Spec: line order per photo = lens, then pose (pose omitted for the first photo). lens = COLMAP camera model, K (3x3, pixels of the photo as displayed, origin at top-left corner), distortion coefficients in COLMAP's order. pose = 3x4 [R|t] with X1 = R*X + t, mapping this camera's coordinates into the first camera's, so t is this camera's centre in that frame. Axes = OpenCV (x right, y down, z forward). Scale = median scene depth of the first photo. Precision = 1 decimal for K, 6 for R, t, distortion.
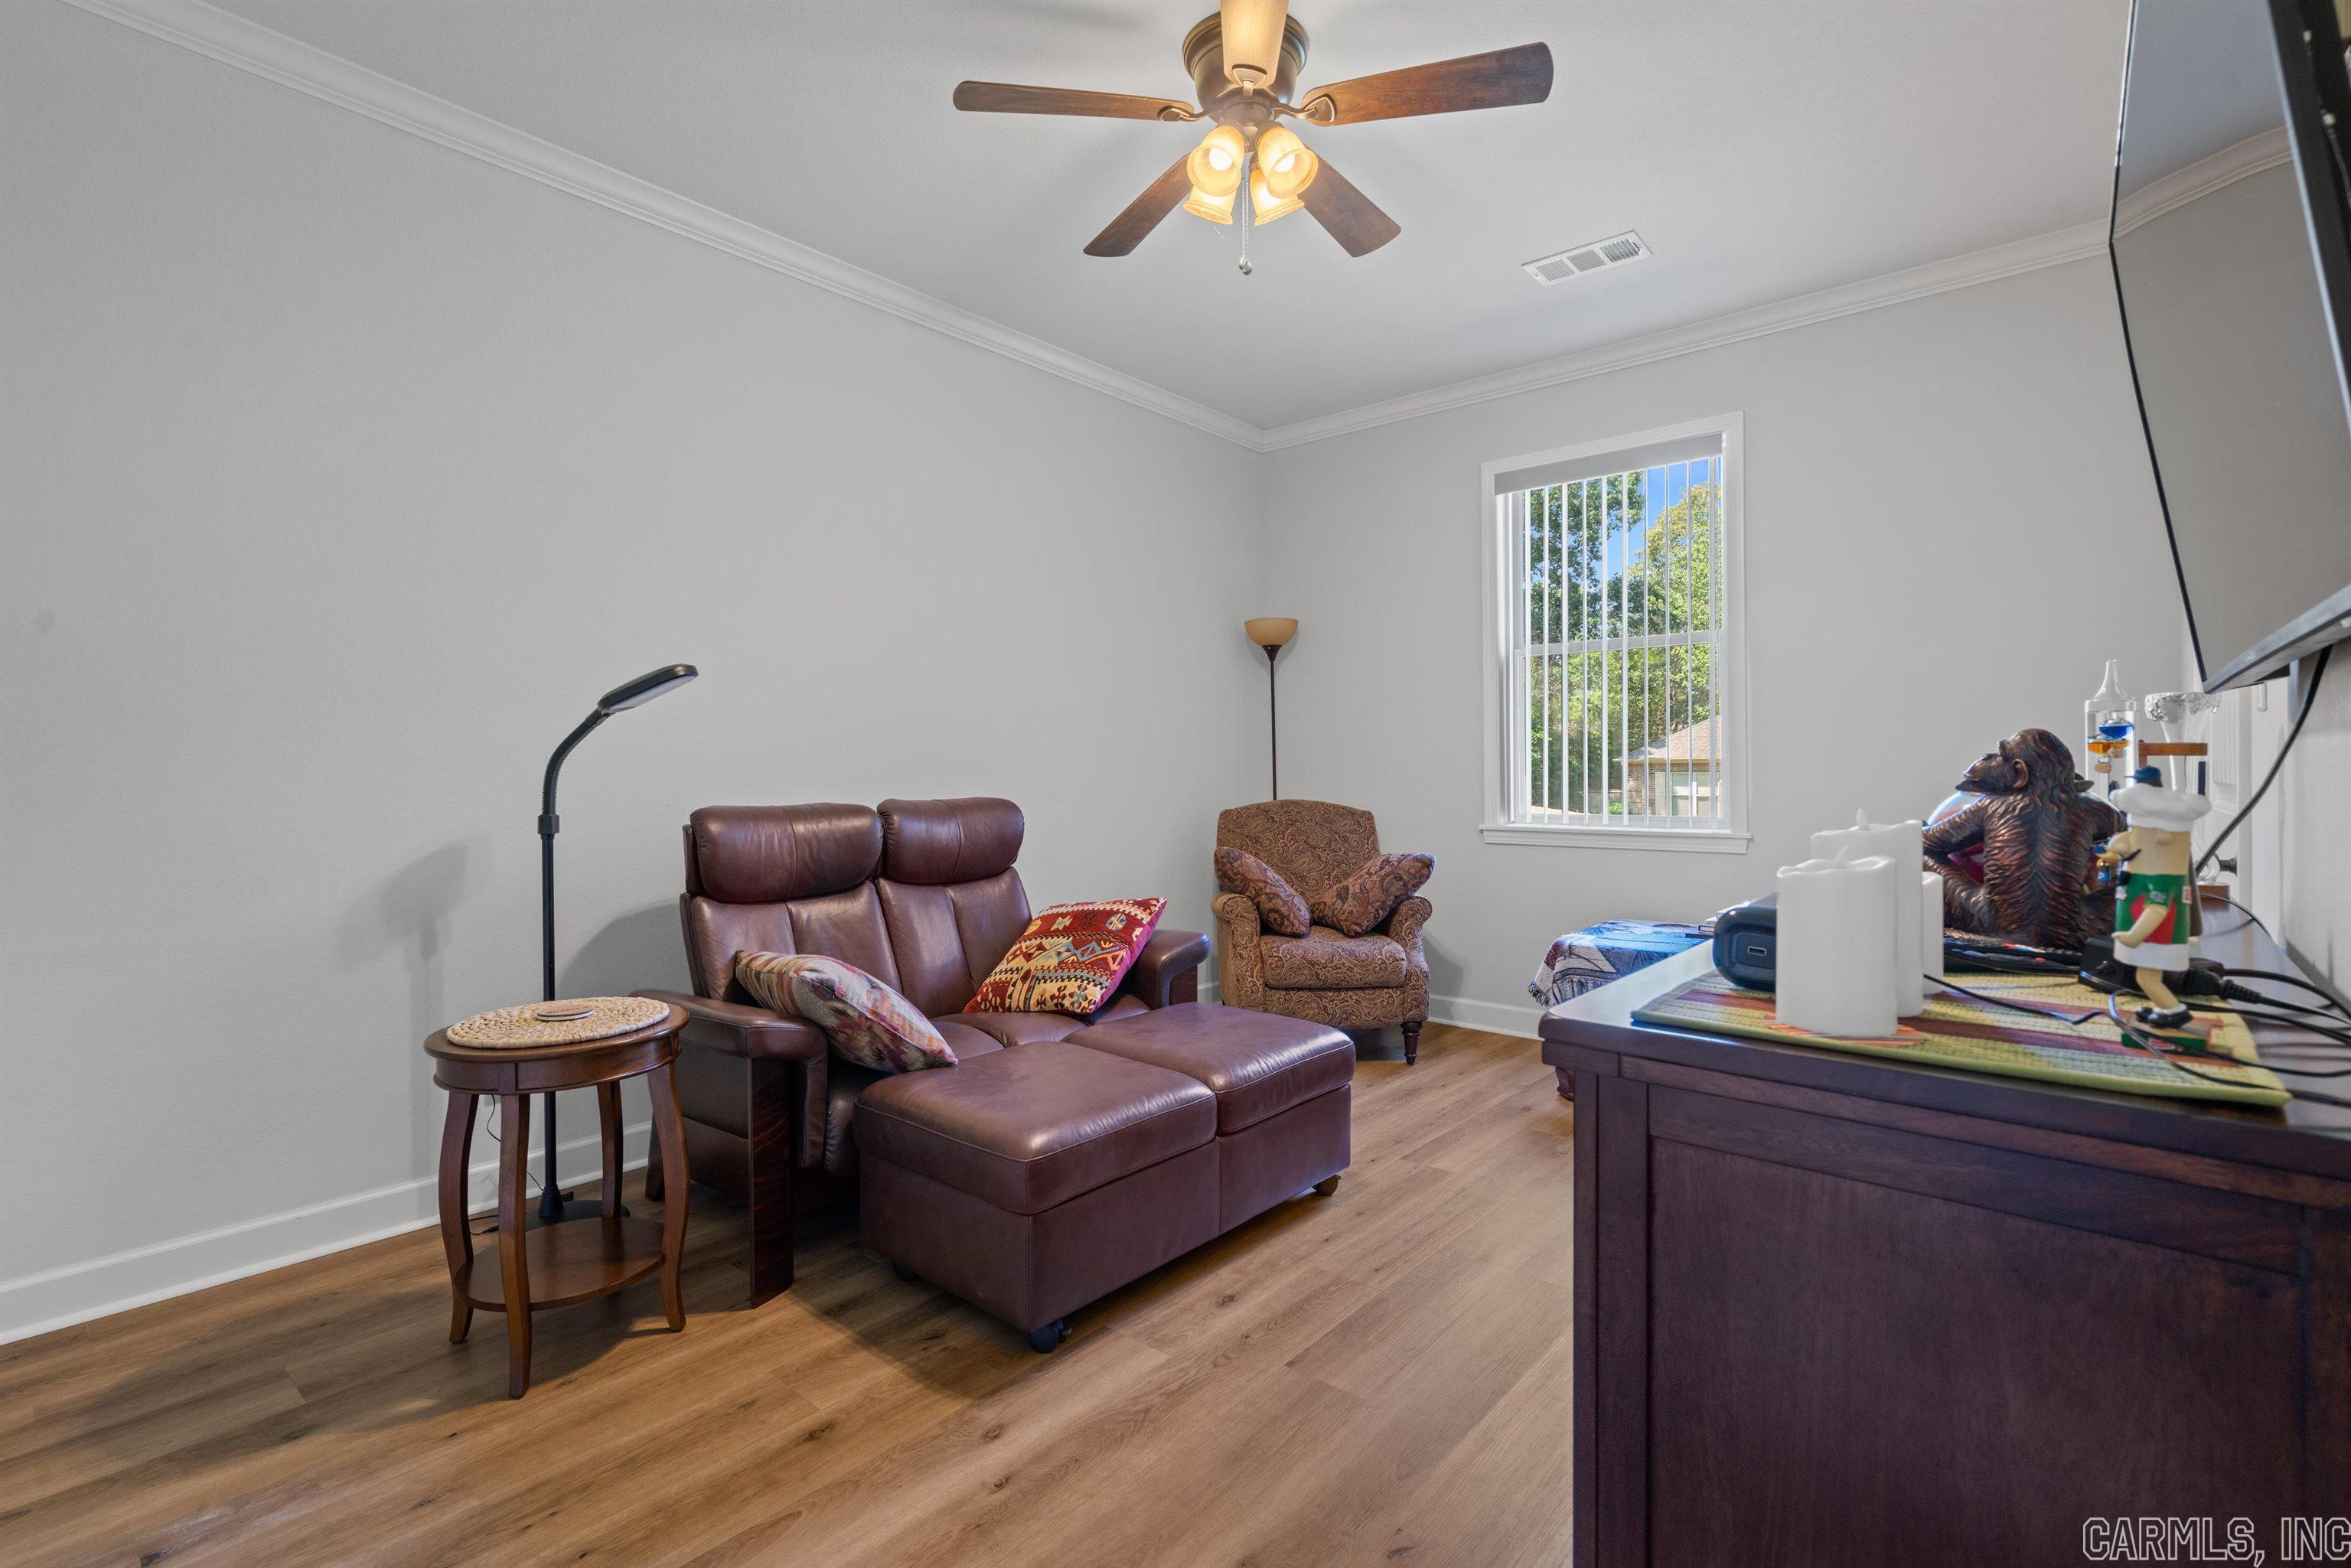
lens RADIAL K [[1093.9, 0, 1175.5], [0, 1093.9, 784.0], [0, 0, 1]] dist [-0.001290, -0.000047]
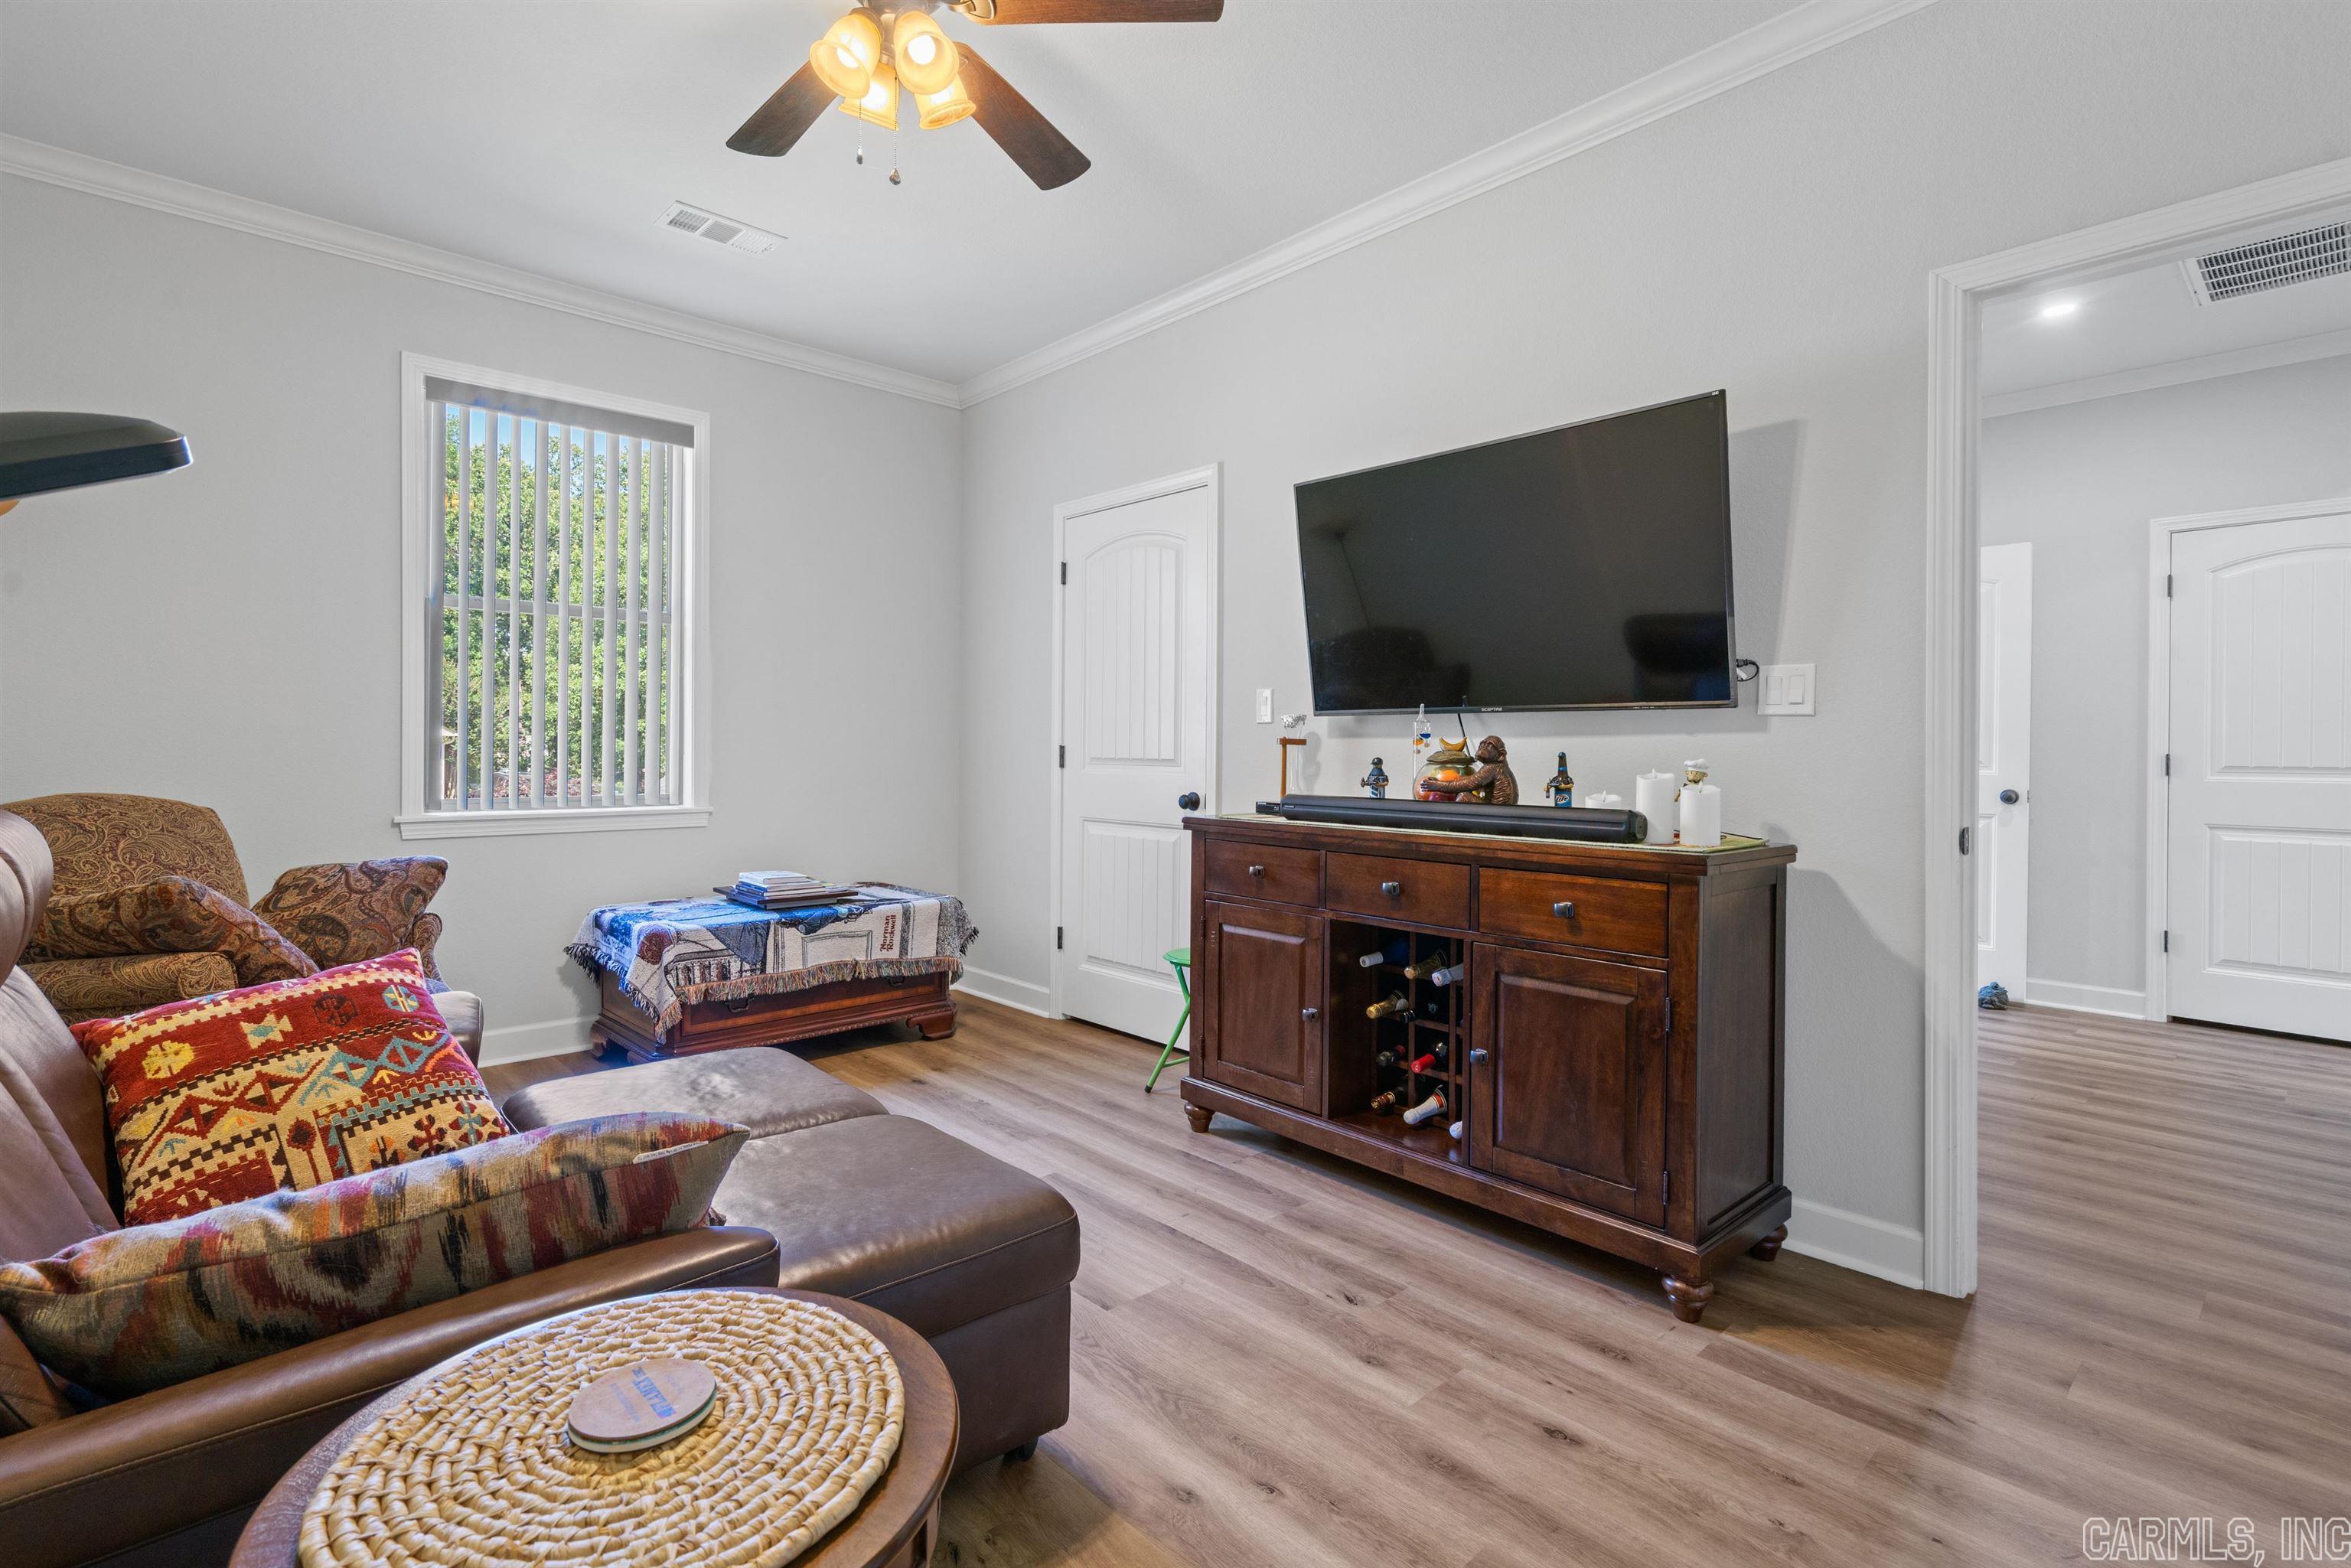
lens RADIAL K [[1080.8, 0, 1159.6], [0, 1080.8, 763.1], [0, 0, 1]] dist [-0.000903, 0.000183]
pose [[0.144508, -0.016729, 0.989362, -0.523187], [0.008384, 0.999842, 0.015682, -0.012150], [-0.989468, 0.006028, 0.144626, 0.445530]]
